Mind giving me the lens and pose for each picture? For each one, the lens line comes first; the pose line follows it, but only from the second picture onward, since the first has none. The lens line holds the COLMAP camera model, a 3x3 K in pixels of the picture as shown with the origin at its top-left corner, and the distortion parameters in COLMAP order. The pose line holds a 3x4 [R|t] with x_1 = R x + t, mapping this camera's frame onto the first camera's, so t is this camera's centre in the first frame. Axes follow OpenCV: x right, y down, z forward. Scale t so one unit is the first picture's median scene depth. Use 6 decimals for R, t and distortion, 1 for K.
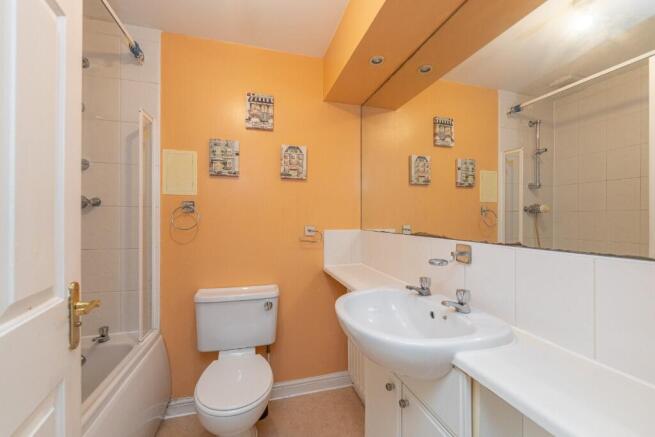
lens RADIAL K [[273.7, 0, 320.6], [0, 273.7, 221.1], [0, 0, 1]] dist [-0.001884, -0.000553]
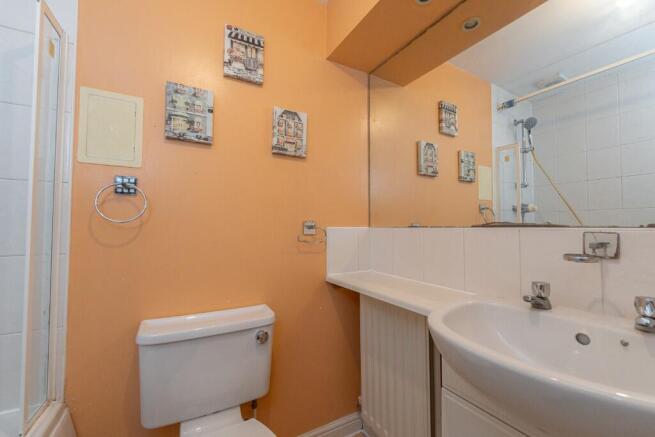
lens RADIAL K [[273.7, 0, 320.6], [0, 273.7, 221.1], [0, 0, 1]] dist [-0.001884, -0.000553]
pose [[0.969791, 0.008356, 0.243794, -0.195986], [0.000799, 0.999299, -0.037425, 0.046827], [-0.243936, 0.036489, 0.969105, 0.285270]]
